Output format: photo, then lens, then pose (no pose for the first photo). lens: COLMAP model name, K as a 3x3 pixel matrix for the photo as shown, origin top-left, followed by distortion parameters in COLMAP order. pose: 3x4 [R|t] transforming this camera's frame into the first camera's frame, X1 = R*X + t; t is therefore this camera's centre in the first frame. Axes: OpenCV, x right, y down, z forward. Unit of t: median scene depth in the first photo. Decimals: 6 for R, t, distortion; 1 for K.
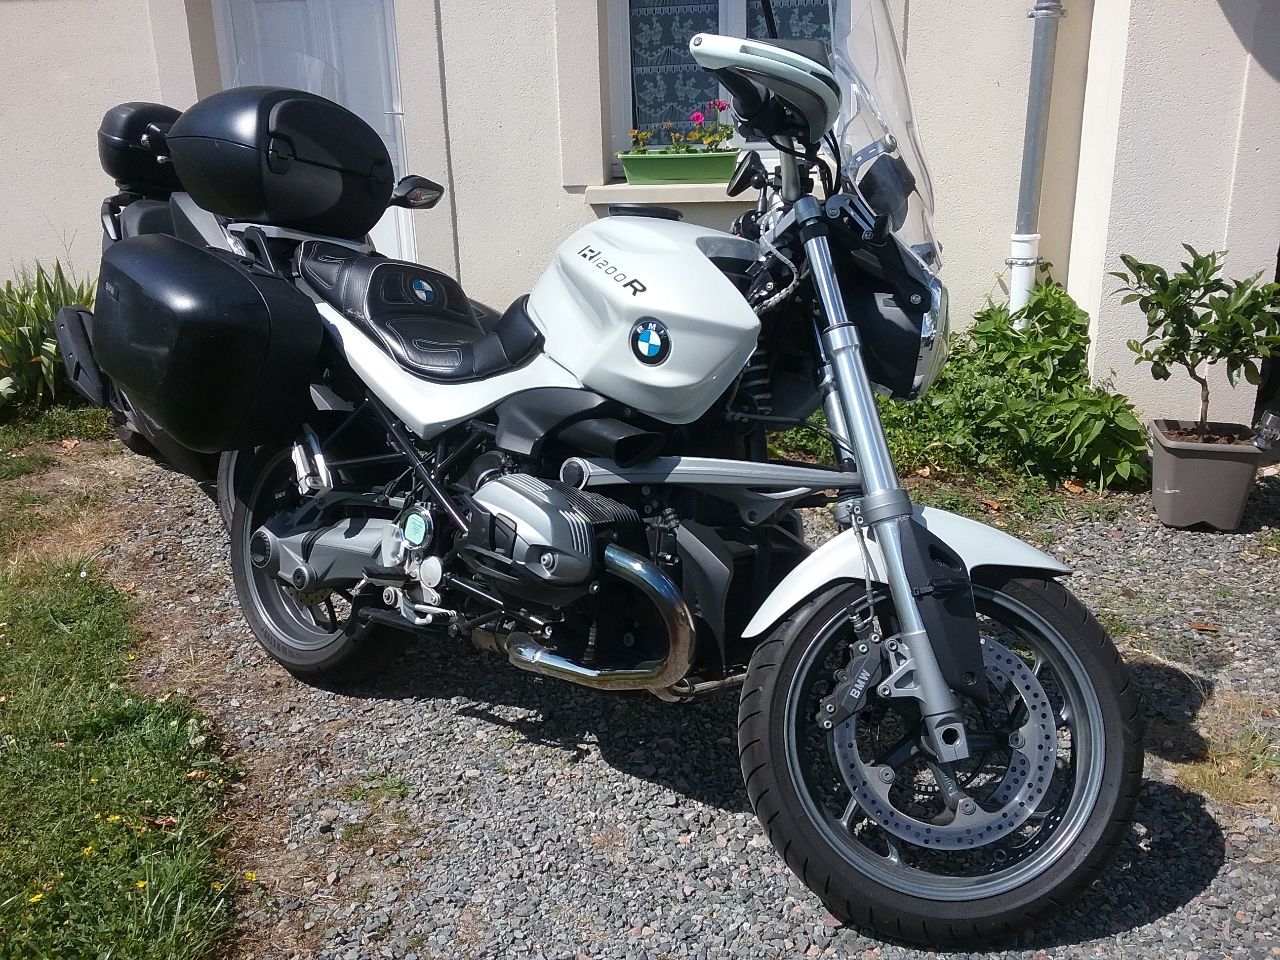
lens RADIAL K [[1152.4, 0, 655.7], [0, 1152.4, 477.1], [0, 0, 1]] dist [0.044421, -0.107610]
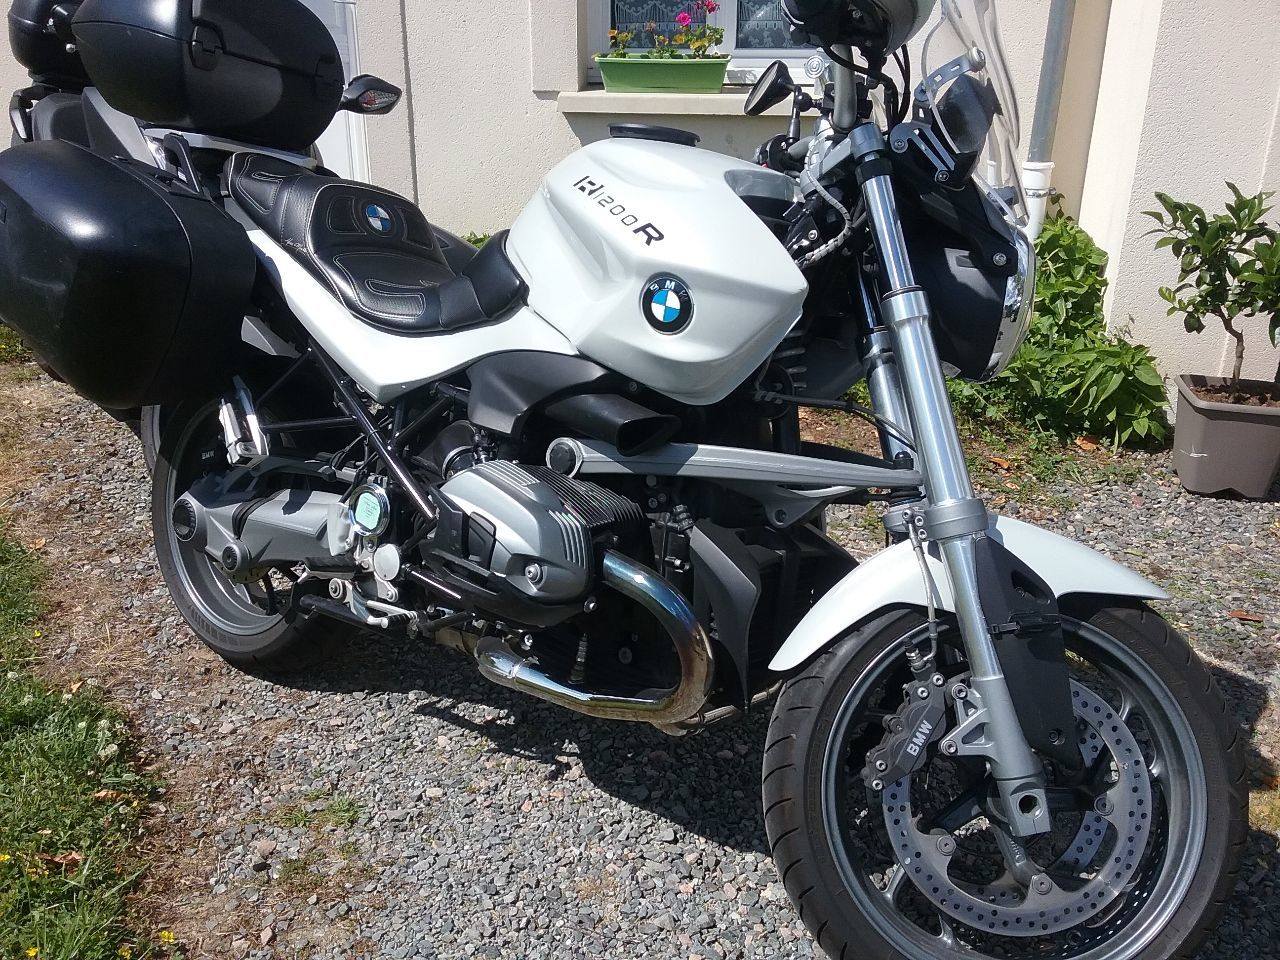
lens RADIAL K [[1152.4, 0, 655.7], [0, 1152.4, 477.1], [0, 0, 1]] dist [0.044421, -0.107610]
pose [[0.998953, 0.019442, 0.041408, -0.034853], [-0.022511, 0.996930, 0.074987, -0.046332], [-0.039823, -0.075841, 0.996324, 0.158055]]
